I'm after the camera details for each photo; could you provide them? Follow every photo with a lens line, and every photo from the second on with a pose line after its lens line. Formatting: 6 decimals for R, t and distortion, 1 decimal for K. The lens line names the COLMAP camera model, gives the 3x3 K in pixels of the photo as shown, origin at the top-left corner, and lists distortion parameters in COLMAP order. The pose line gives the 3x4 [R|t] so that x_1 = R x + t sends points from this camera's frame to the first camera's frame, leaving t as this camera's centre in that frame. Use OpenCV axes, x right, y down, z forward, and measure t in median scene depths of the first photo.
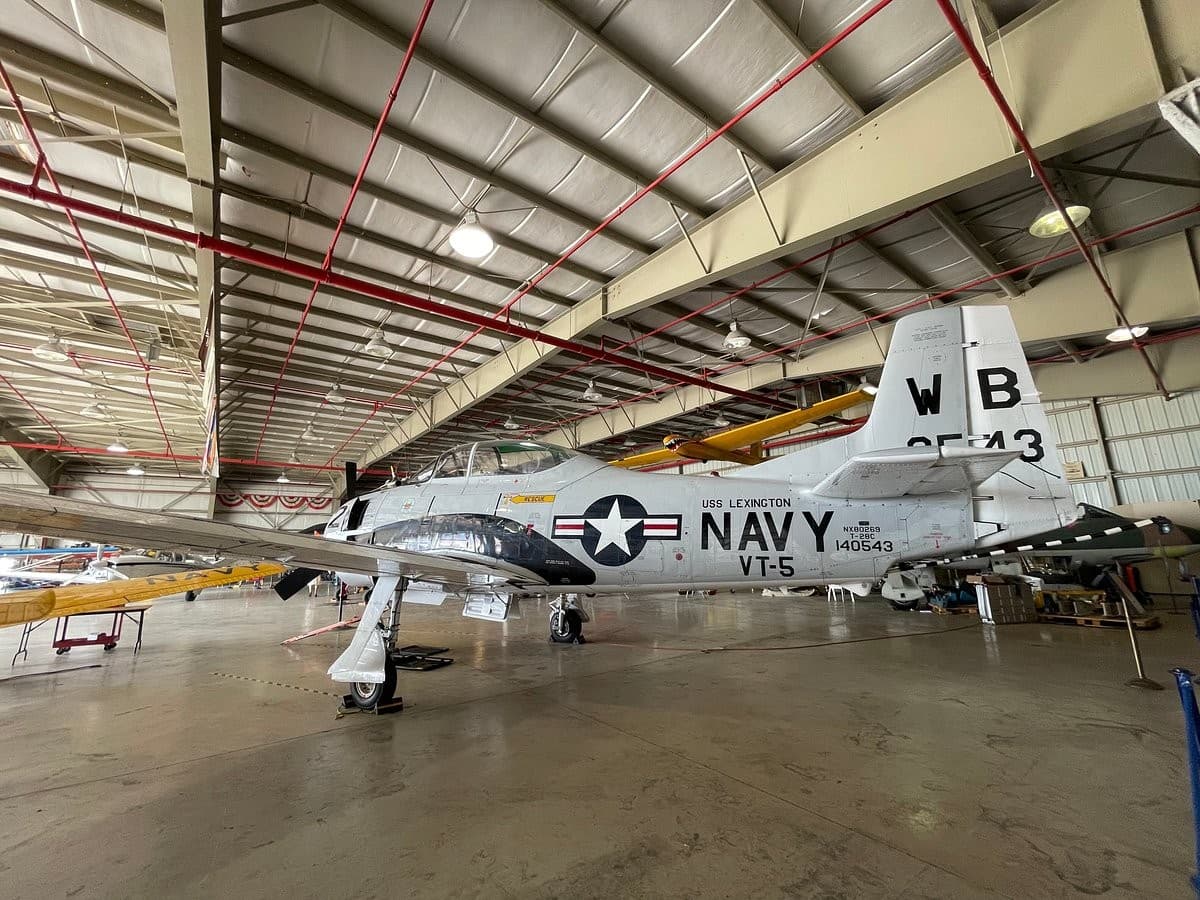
lens RADIAL K [[486.7, 0, 600.7], [0, 486.7, 452.1], [0, 0, 1]] dist [-0.009973, 0.001146]
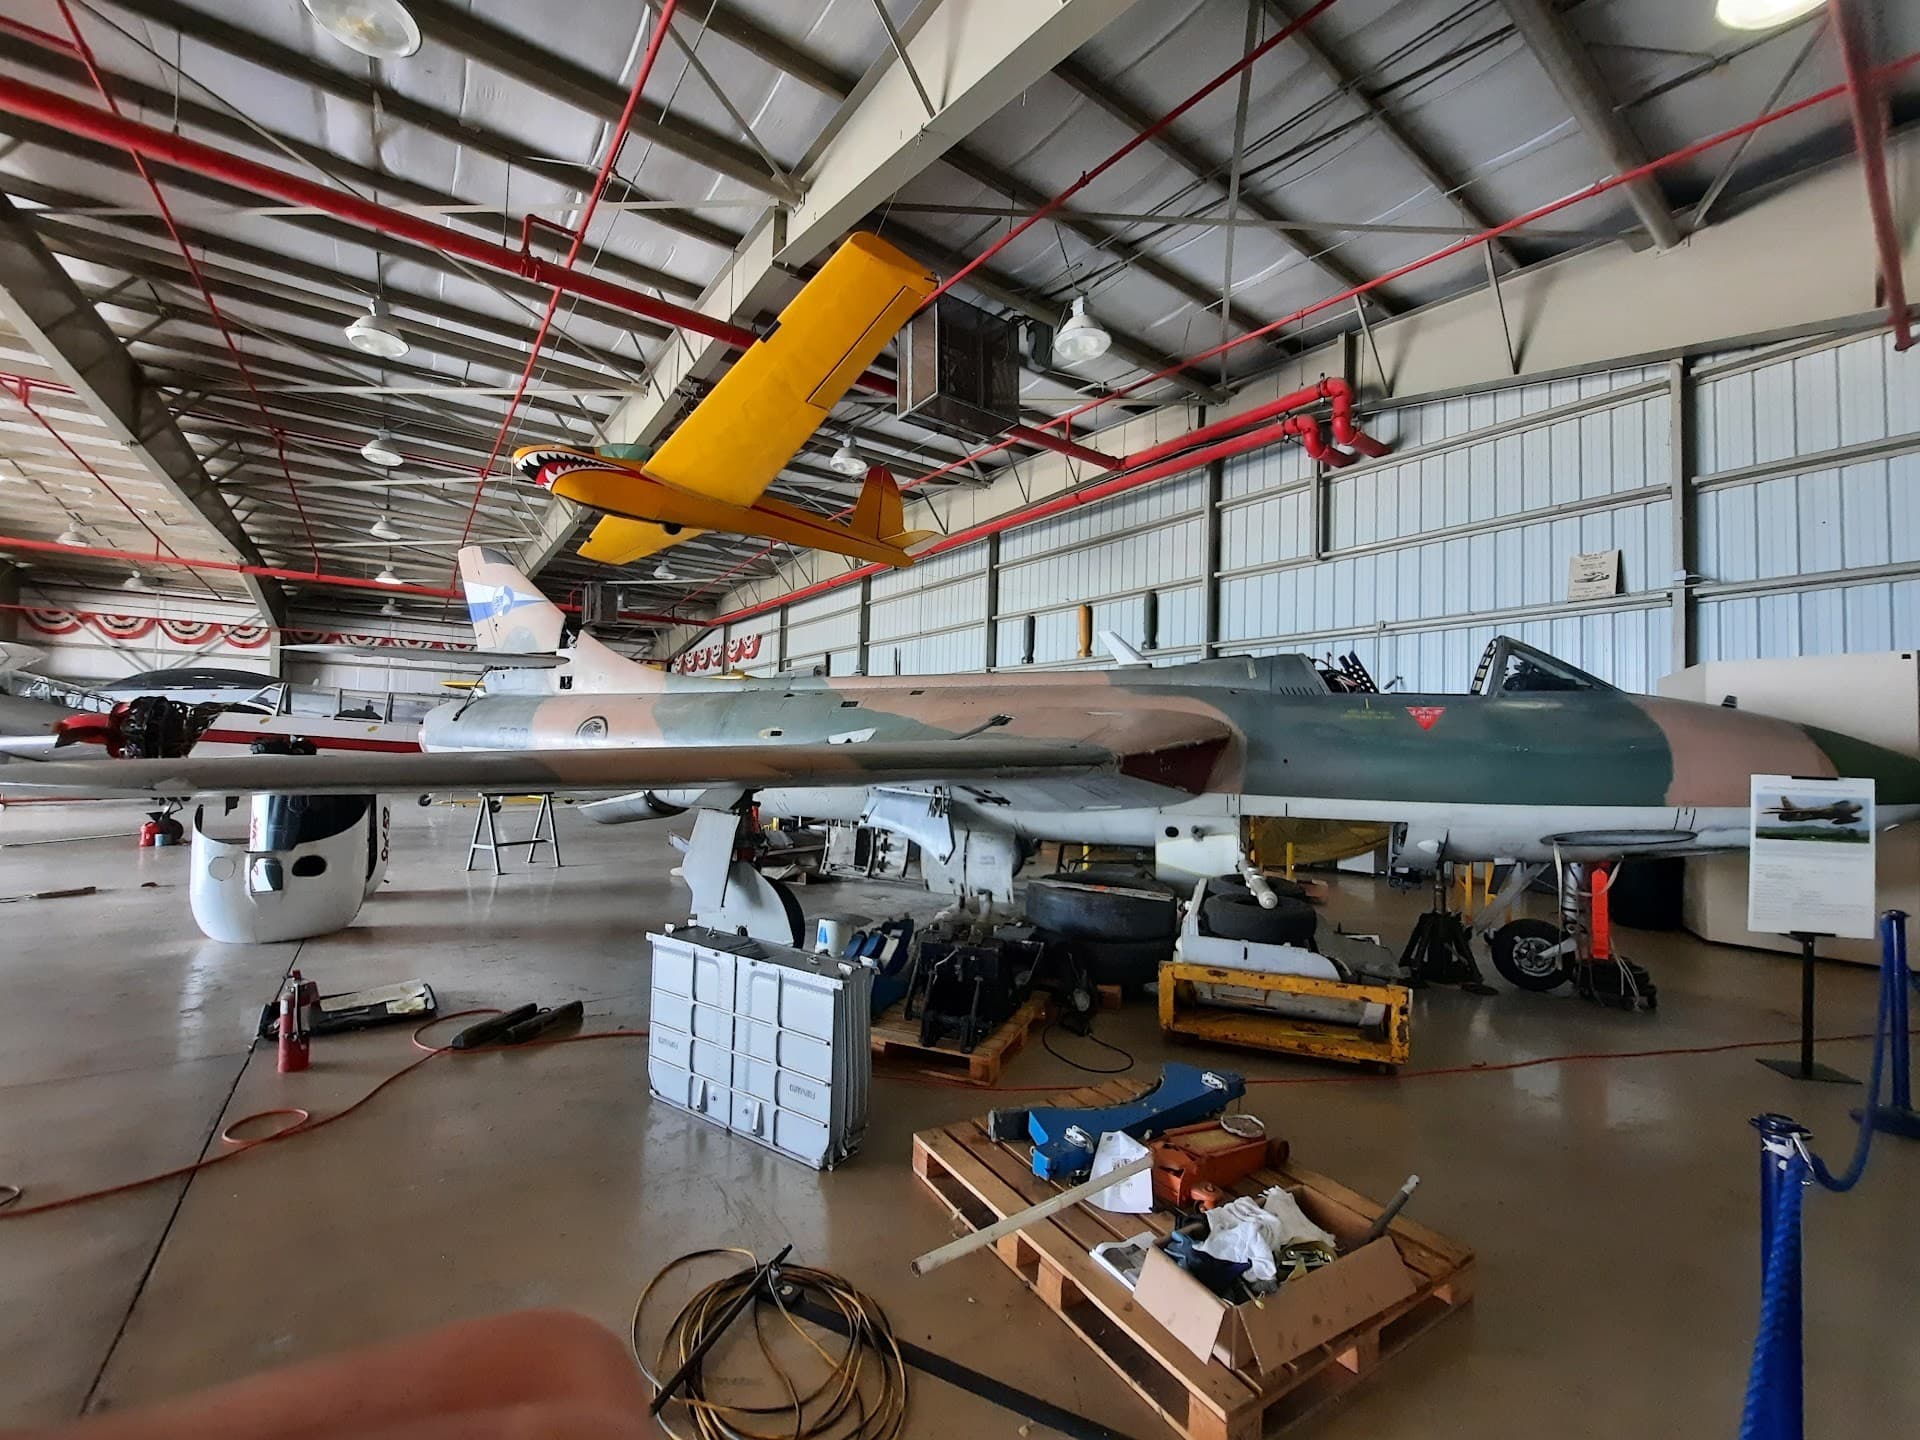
lens RADIAL K [[778.7, 0, 951.2], [0, 778.7, 764.9], [0, 0, 1]] dist [-0.009973, 0.001146]
pose [[0.998924, 0.042030, -0.019610, 0.230820], [-0.036764, 0.975333, 0.217655, 0.031378], [0.028274, -0.216699, 0.975829, 0.171299]]
